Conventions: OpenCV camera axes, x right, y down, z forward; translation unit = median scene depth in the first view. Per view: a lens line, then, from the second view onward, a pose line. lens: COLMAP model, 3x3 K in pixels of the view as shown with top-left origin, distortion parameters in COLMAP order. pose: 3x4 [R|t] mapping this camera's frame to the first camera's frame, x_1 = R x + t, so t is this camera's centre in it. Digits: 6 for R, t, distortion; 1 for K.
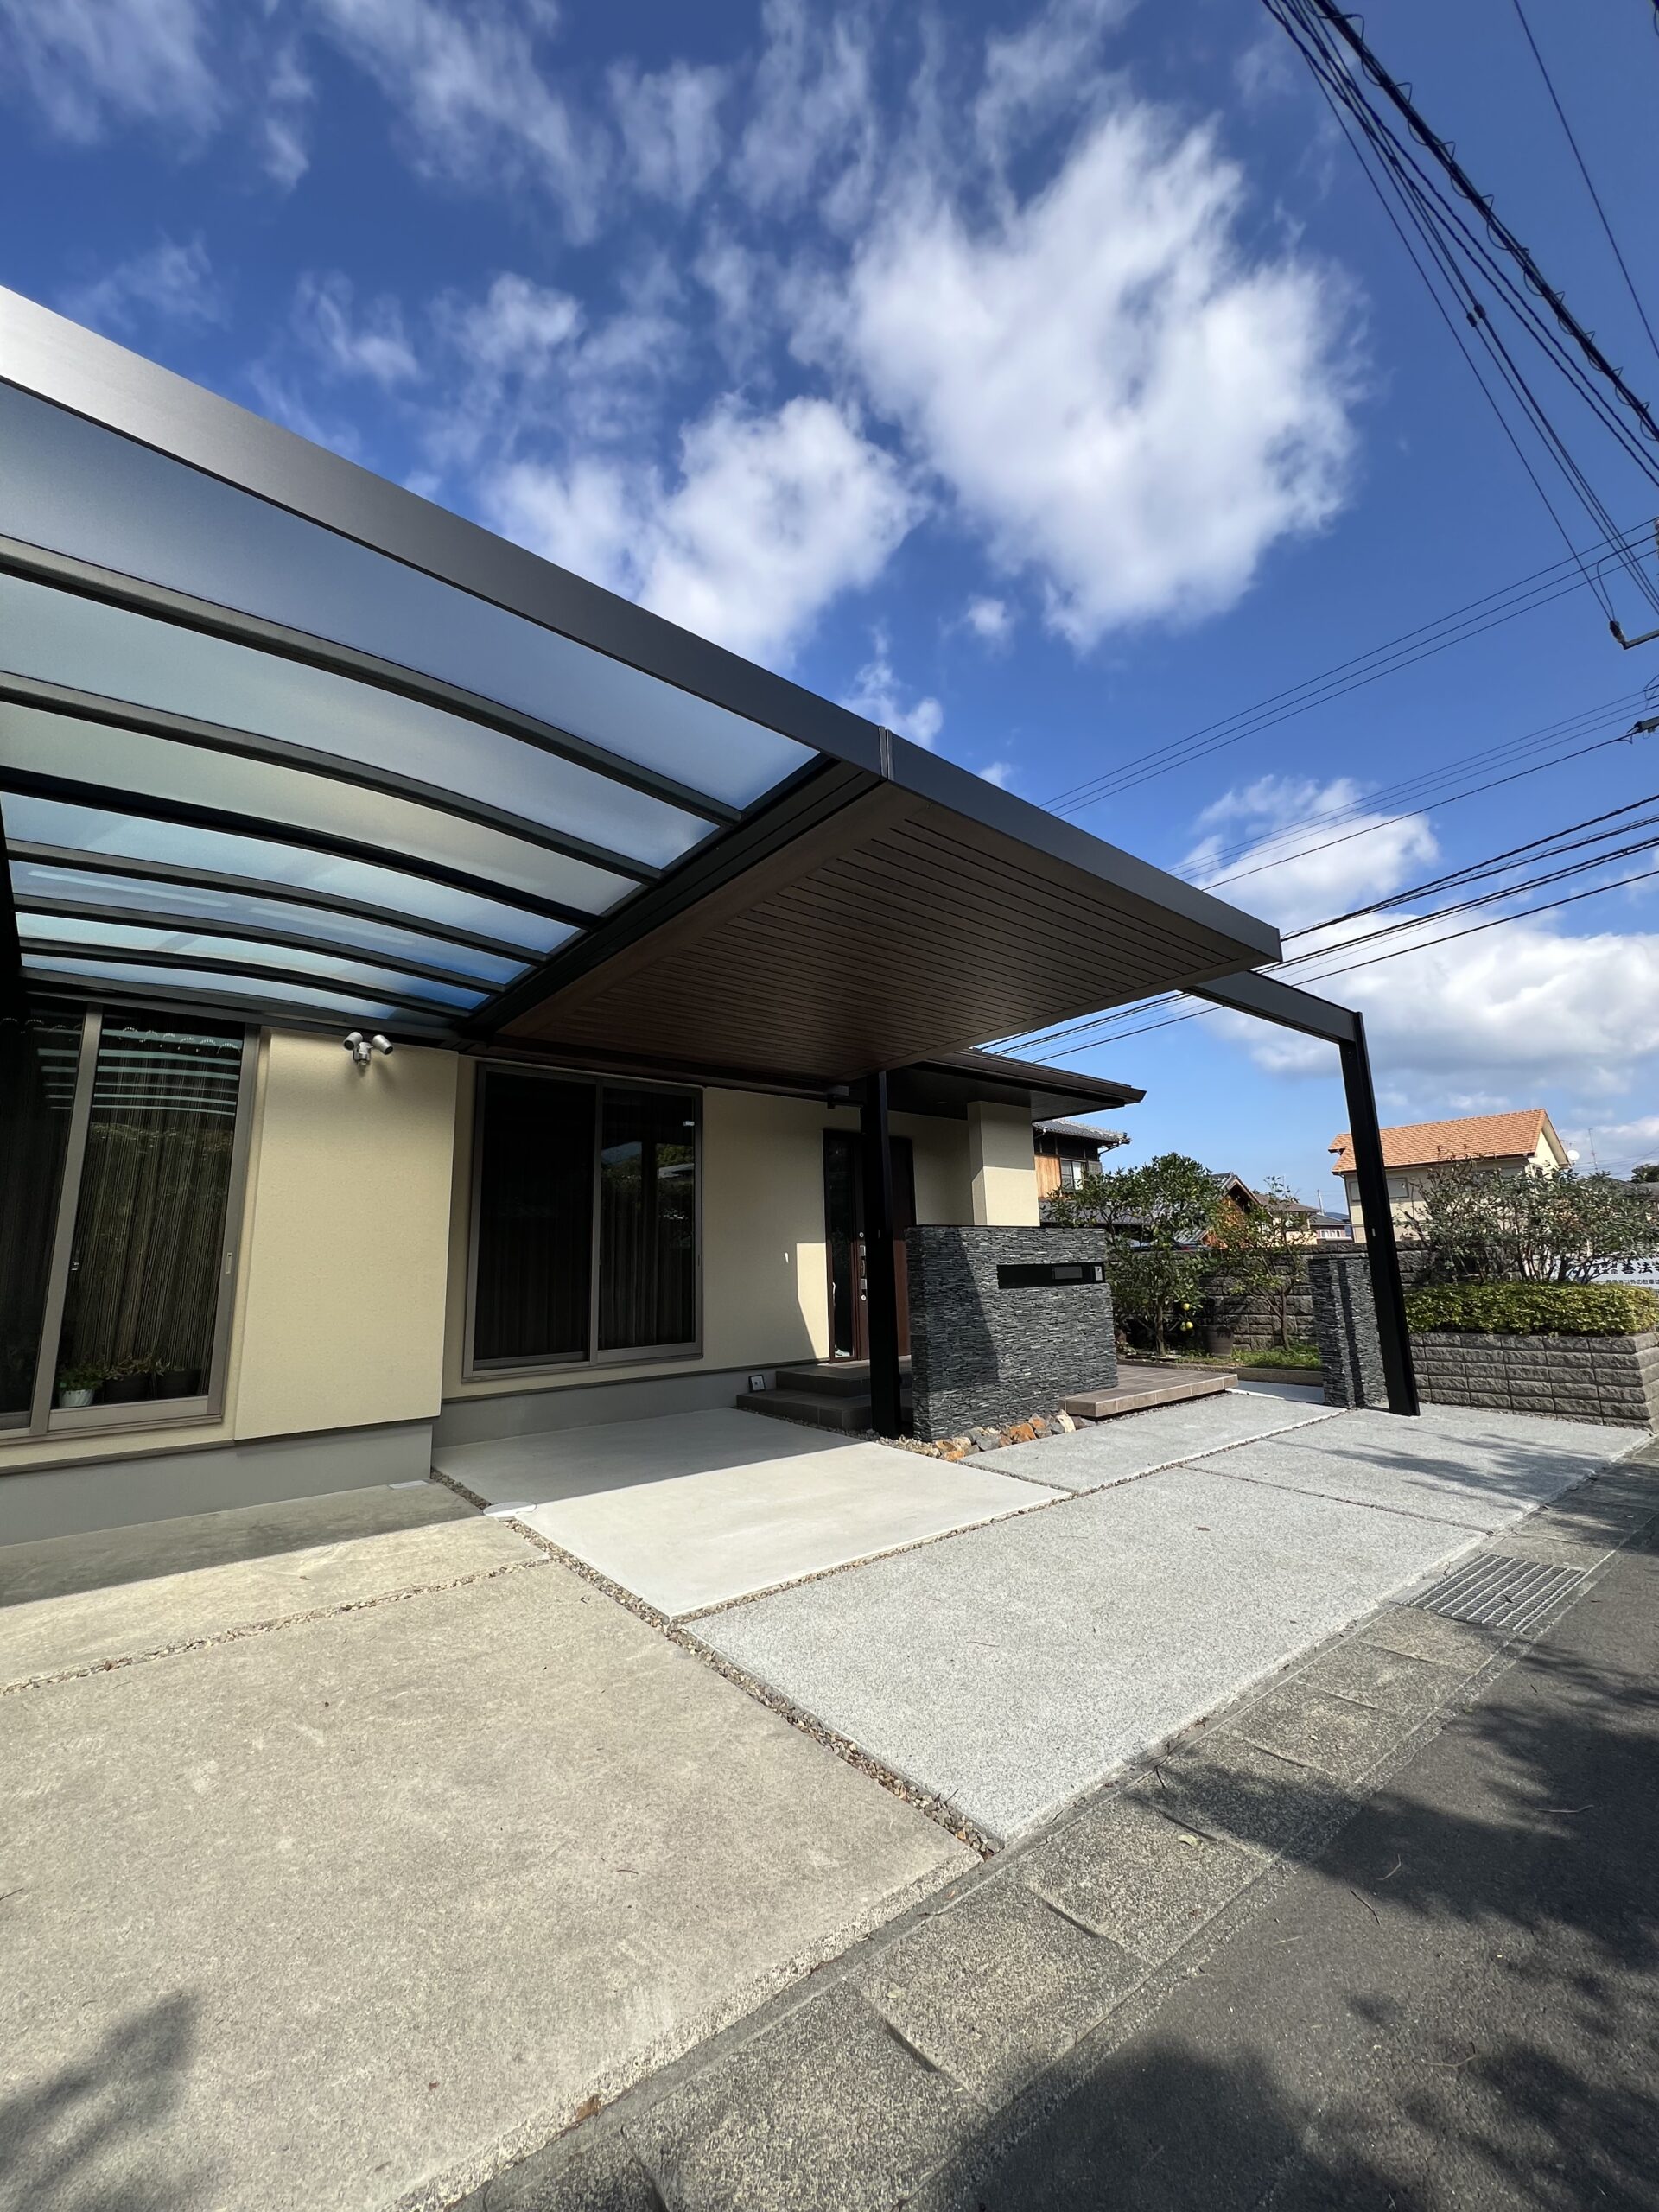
lens RADIAL K [[883.1, 0, 836.7], [0, 883.1, 1096.5], [0, 0, 1]] dist [-0.001895, -0.000643]
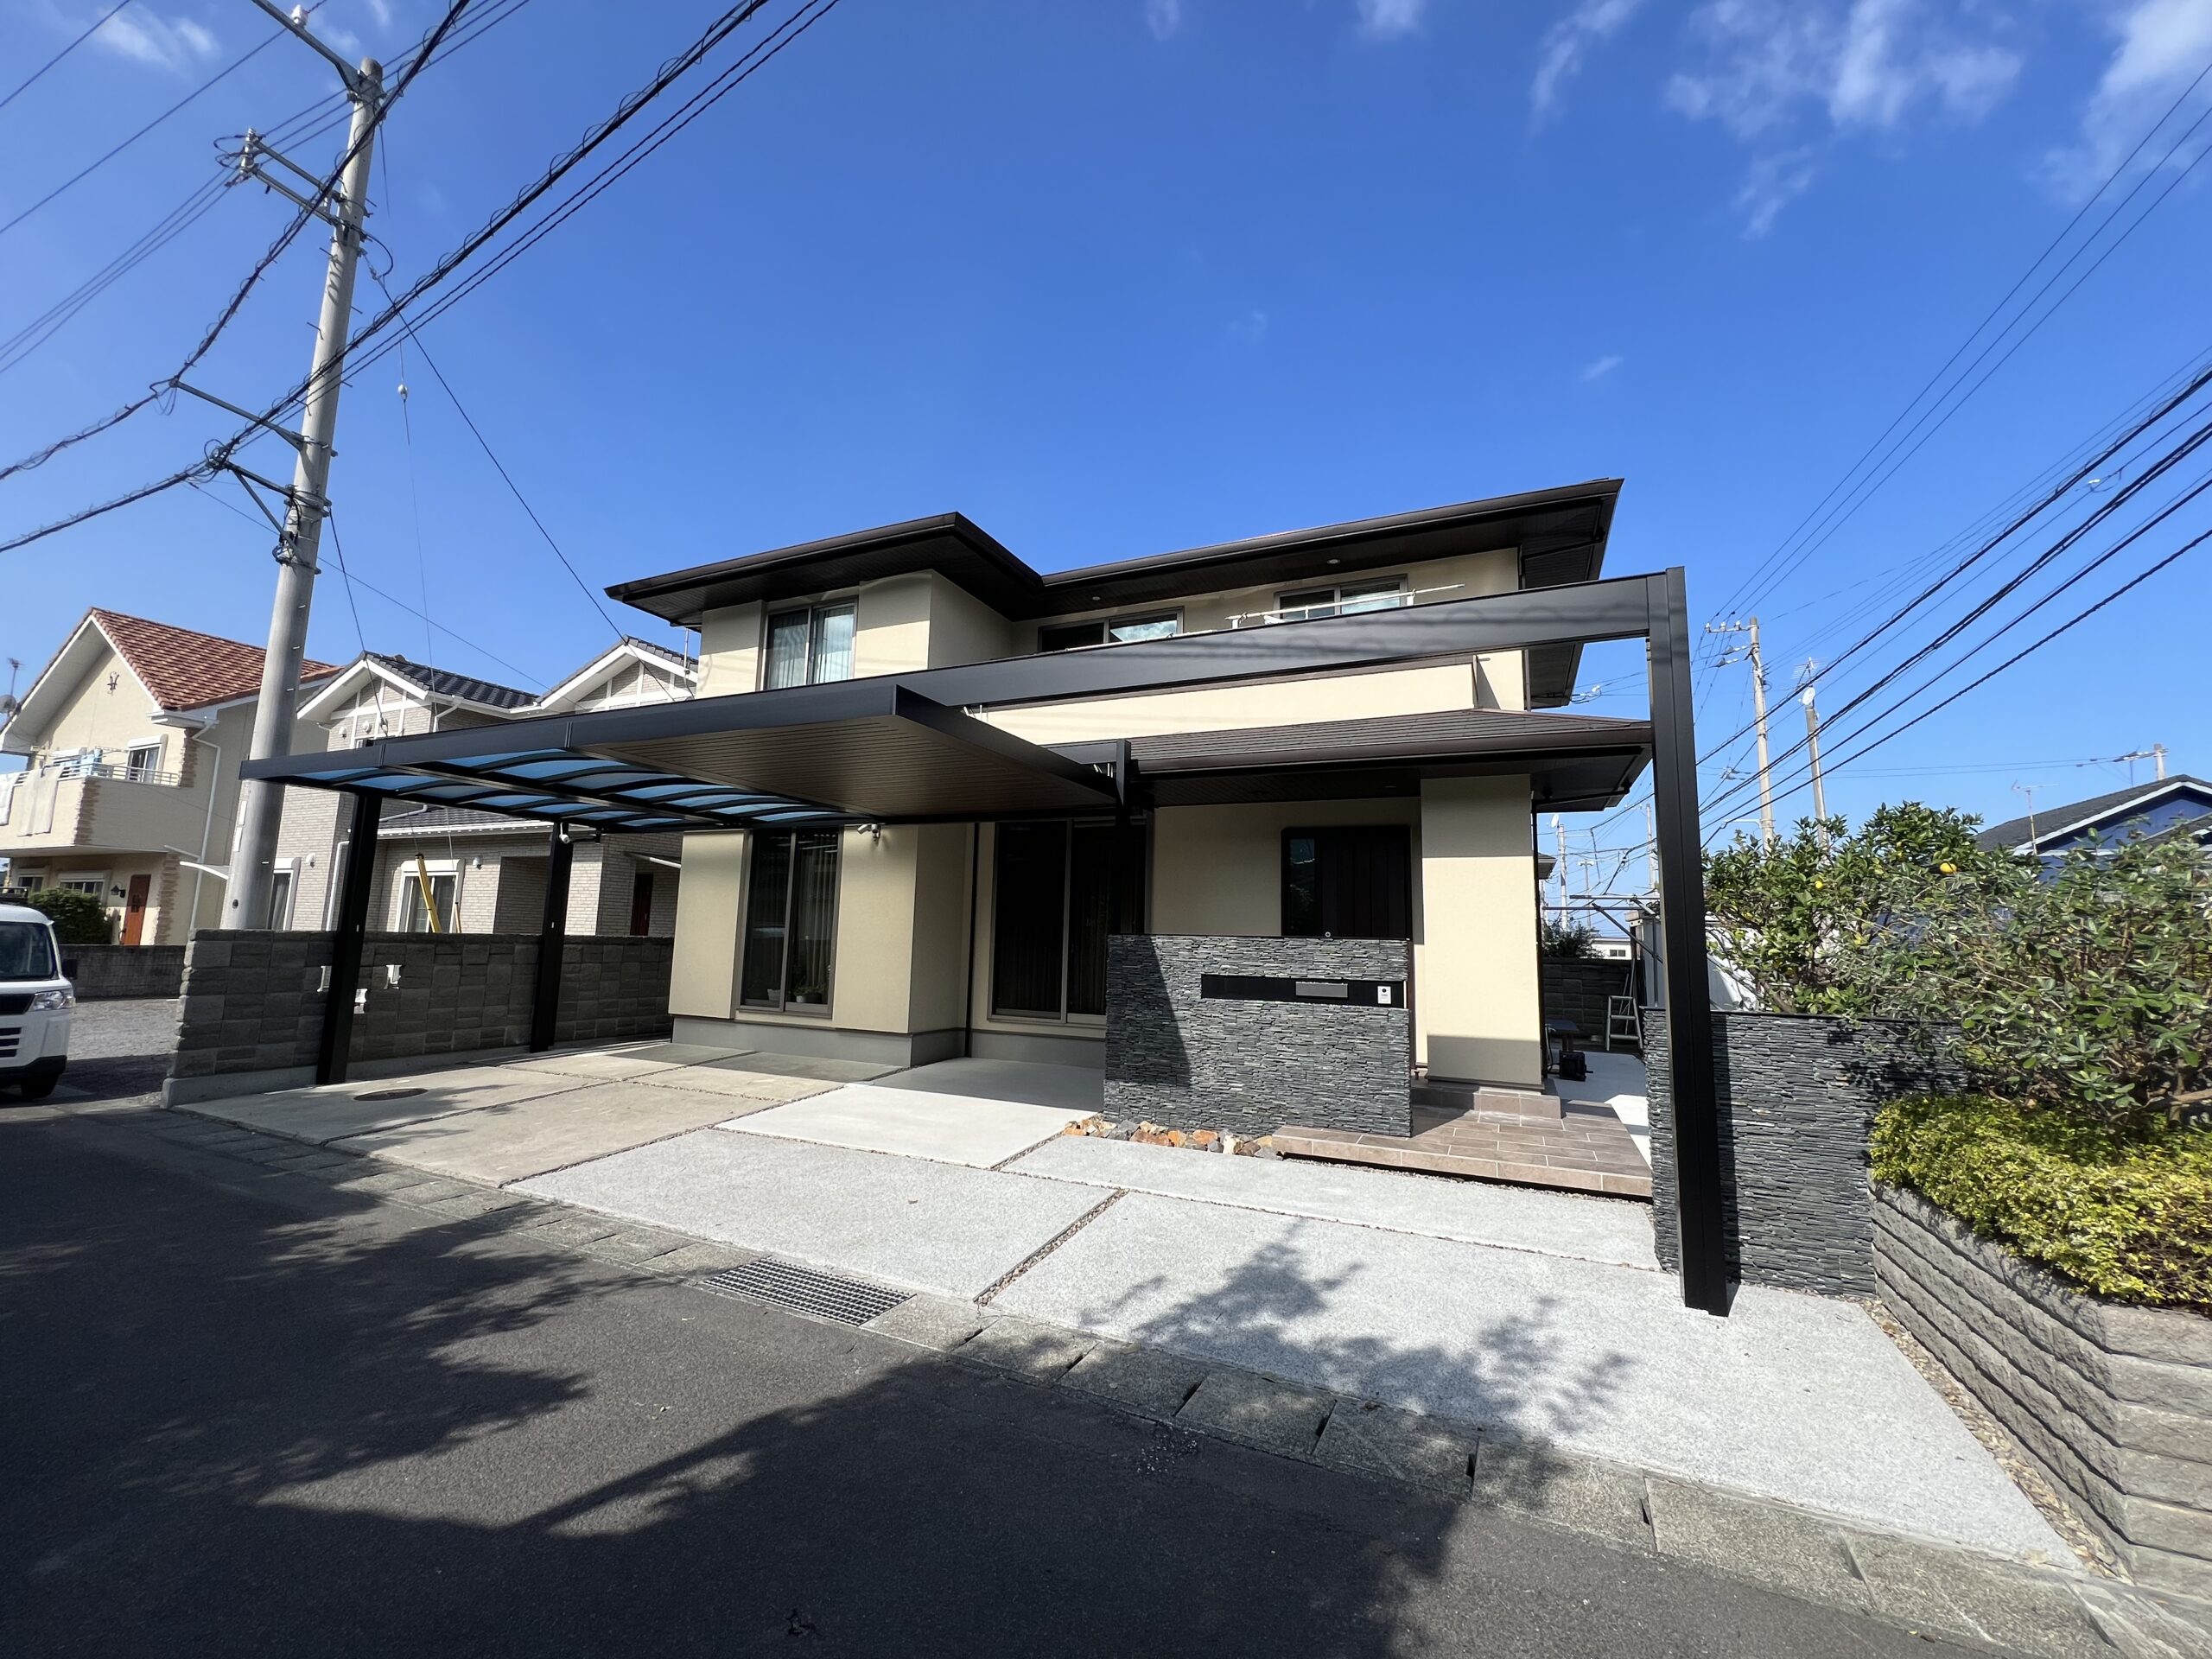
lens RADIAL K [[877.5, 0, 1098.2], [0, 877.5, 826.1], [0, 0, 1]] dist [-0.006411, 0.000095]
pose [[0.431717, -0.074192, -0.898953, 1.070653], [0.142937, 0.989646, -0.013033, 0.021816], [0.890612, -0.122867, 0.437851, 0.498856]]
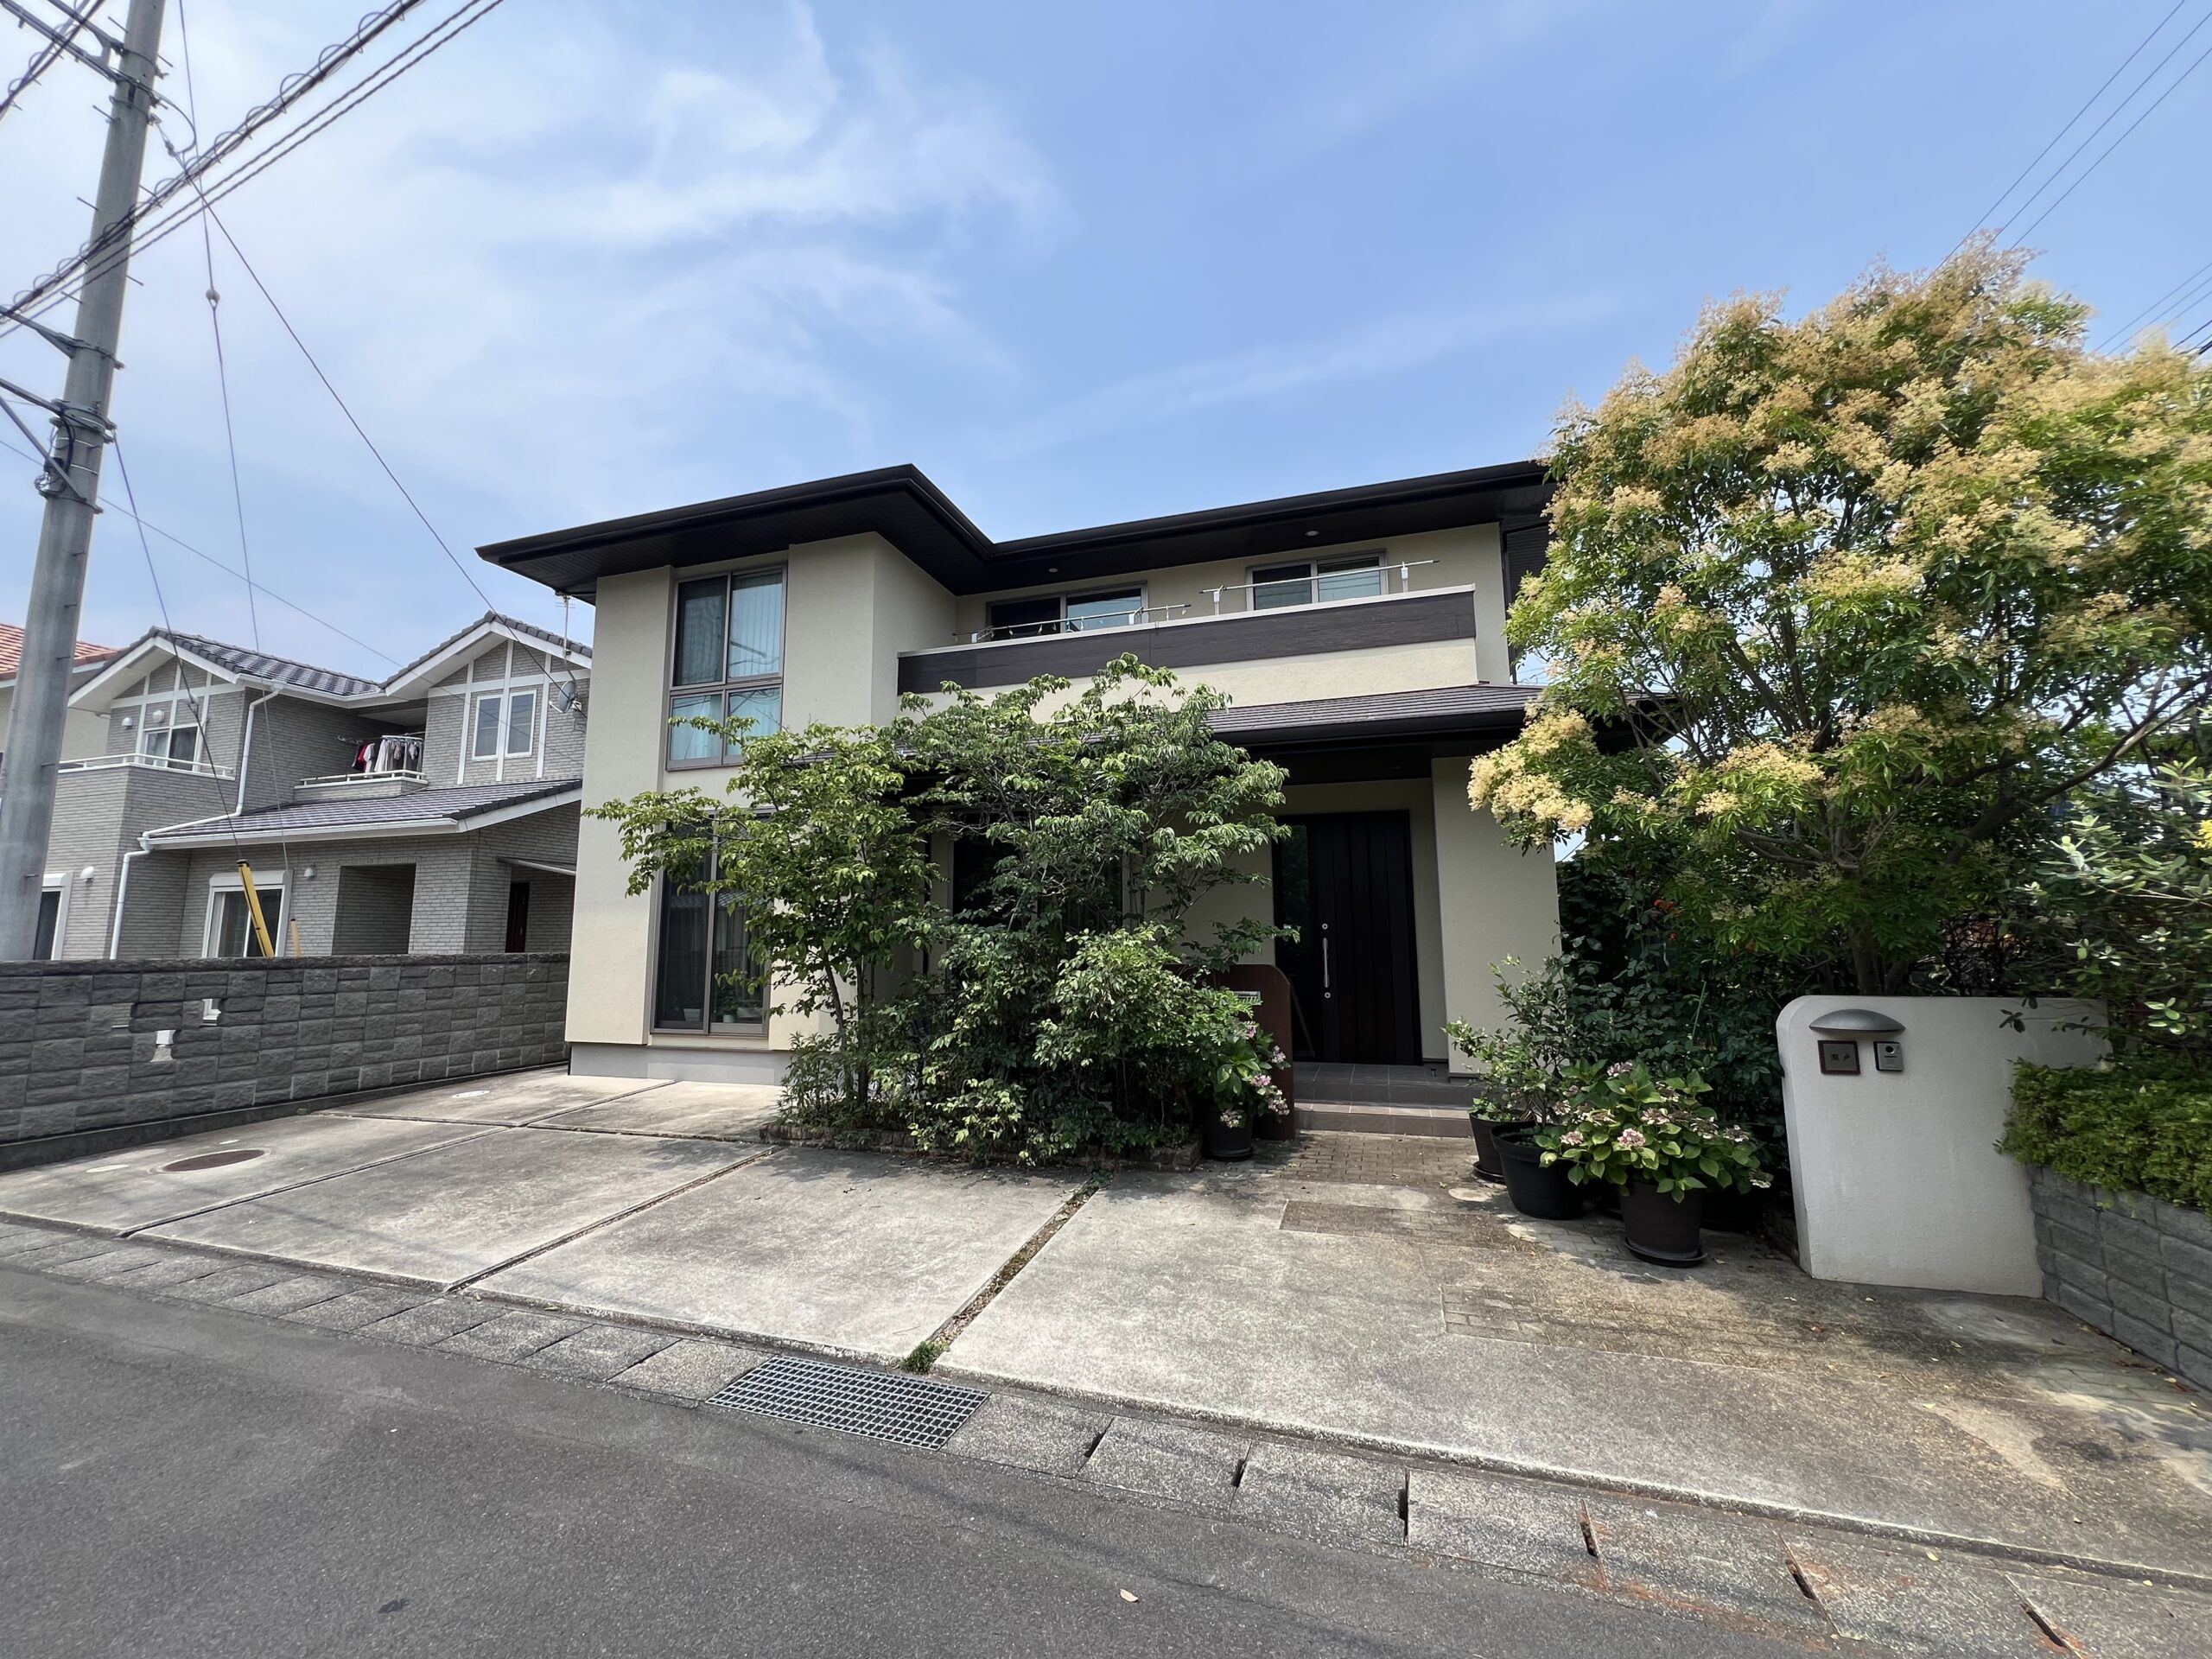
lens RADIAL K [[883.1, 0, 1095.0], [0, 883.1, 827.0], [0, 0, 1]] dist [-0.001895, -0.000643]
pose [[0.537791, -0.081862, -0.839095, 0.906582], [0.158761, 0.987302, 0.005432, 0.017897], [0.827995, -0.136136, 0.543958, 0.437550]]
